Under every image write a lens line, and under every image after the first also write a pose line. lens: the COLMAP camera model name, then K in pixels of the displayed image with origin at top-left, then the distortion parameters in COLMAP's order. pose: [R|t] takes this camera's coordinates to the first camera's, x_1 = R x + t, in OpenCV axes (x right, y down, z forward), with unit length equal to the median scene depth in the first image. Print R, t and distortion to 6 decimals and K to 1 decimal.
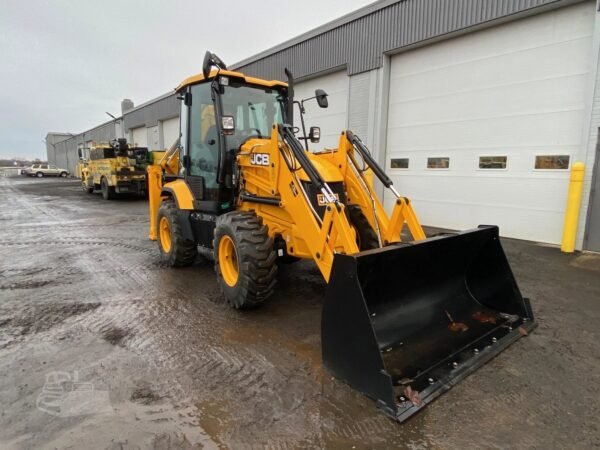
lens RADIAL K [[343.4, 0, 301.2], [0, 343.4, 223.3], [0, 0, 1]] dist [0.057127, -0.045939]
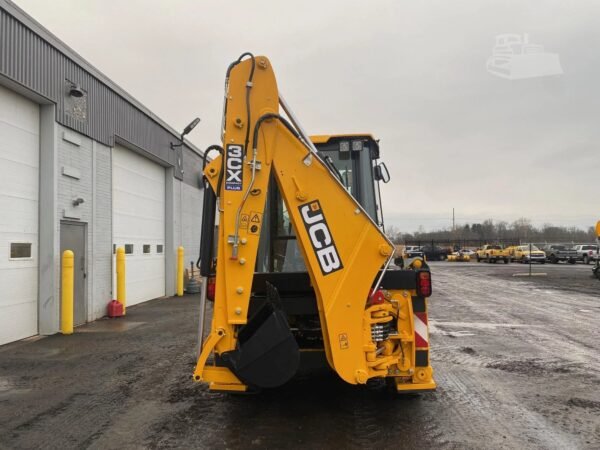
lens RADIAL K [[456.0, 0, 302.6], [0, 456.0, 217.0], [0, 0, 1]] dist [0.041864, -0.005364]
pose [[-0.725044, 0.053426, 0.686627, -1.173071], [0.121973, 0.991187, 0.051673, -0.408726], [-0.677815, 0.121215, -0.725171, 2.386927]]
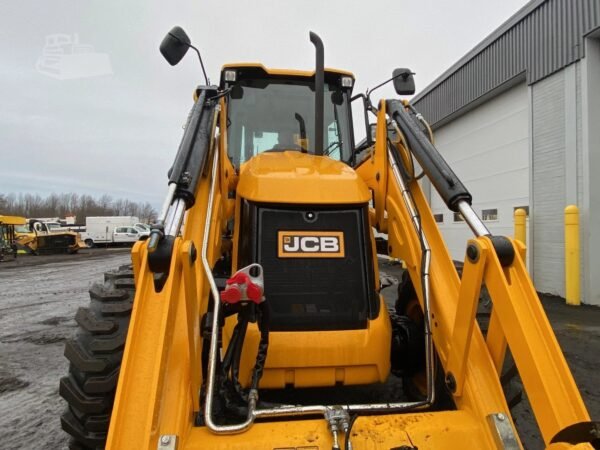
lens RADIAL K [[346.5, 0, 302.2], [0, 346.5, 224.2], [0, 0, 1]] dist [0.055439, -0.049910]
pose [[0.854211, -0.017855, -0.519619, 0.279854], [-0.077696, 0.983804, -0.161531, -0.022069], [0.514088, 0.178354, 0.838989, 0.600730]]
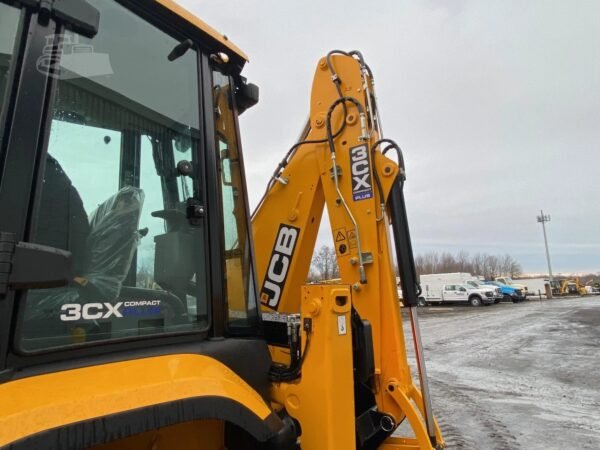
lens RADIAL K [[343.4, 0, 301.2], [0, 343.4, 223.3], [0, 0, 1]] dist [0.057127, -0.045939]
pose [[0.055934, -0.196949, -0.978817, 0.111656], [-0.137719, 0.969459, -0.202936, -0.259104], [0.988891, 0.146153, 0.027102, 1.659765]]
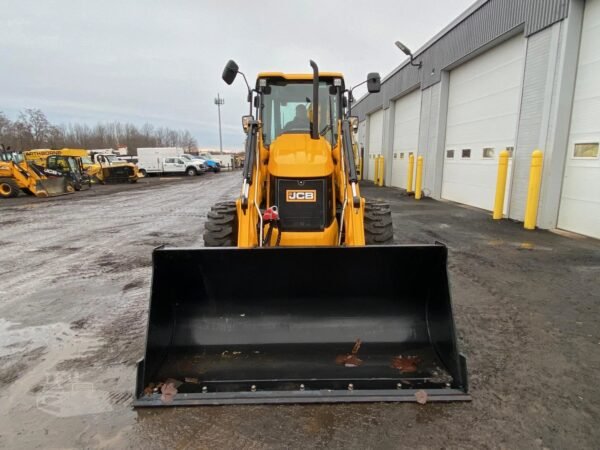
lens RADIAL K [[346.5, 0, 302.2], [0, 346.5, 224.2], [0, 0, 1]] dist [0.055439, -0.049910]
pose [[0.794812, 0.099669, -0.598615, 0.636719], [-0.083483, 0.995000, 0.054823, -0.041276], [0.601086, 0.006400, 0.799159, 0.220706]]
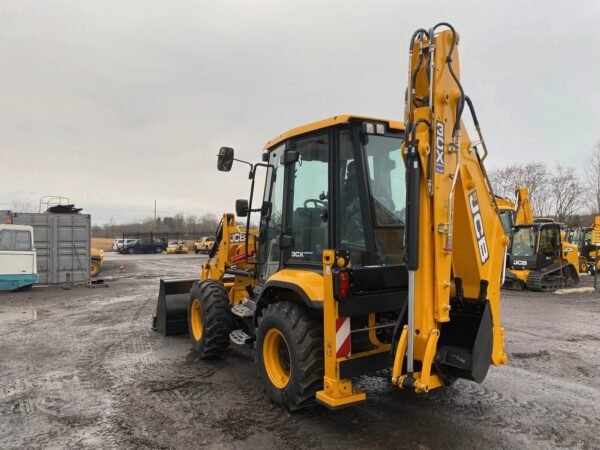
lens RADIAL K [[456.0, 0, 302.6], [0, 456.0, 217.0], [0, 0, 1]] dist [0.041864, -0.005364]
pose [[-0.994730, 0.013424, 0.101646, -0.305761], [0.025430, 0.992717, 0.117752, -0.455142], [-0.099325, 0.119716, -0.987827, 2.645351]]
